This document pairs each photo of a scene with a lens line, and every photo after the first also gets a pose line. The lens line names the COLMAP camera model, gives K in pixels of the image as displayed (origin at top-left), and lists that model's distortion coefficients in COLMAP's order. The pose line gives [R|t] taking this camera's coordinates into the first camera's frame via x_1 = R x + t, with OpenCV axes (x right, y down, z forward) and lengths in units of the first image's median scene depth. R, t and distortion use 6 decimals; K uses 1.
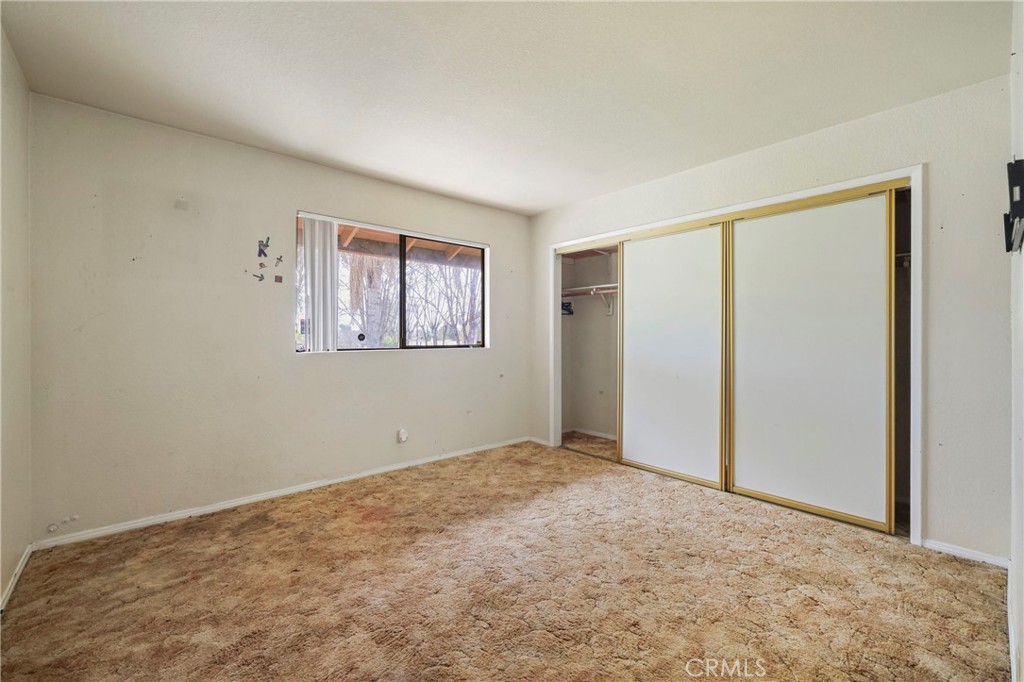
lens RADIAL K [[426.7, 0, 512.8], [0, 426.7, 338.3], [0, 0, 1]] dist [-0.000688, -0.000948]
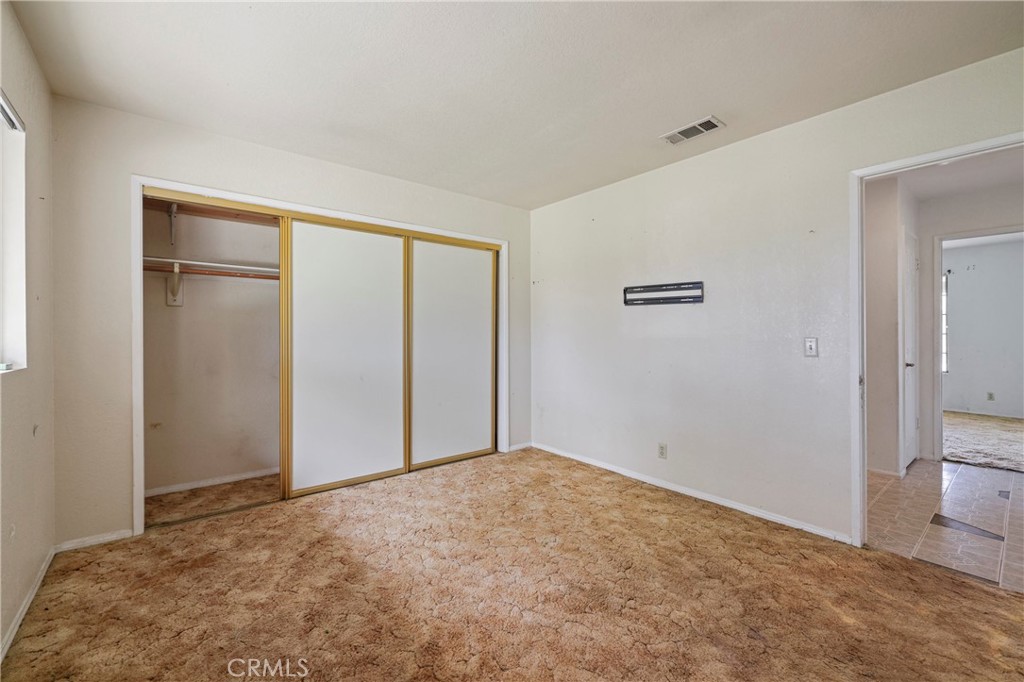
lens RADIAL K [[426.7, 0, 505.8], [0, 426.7, 338.6], [0, 0, 1]] dist [-0.000688, -0.000948]
pose [[0.041847, -0.011141, 0.999062, -0.637328], [0.007701, 0.999912, 0.010828, -0.010484], [-0.999094, 0.007240, 0.041929, 0.695718]]
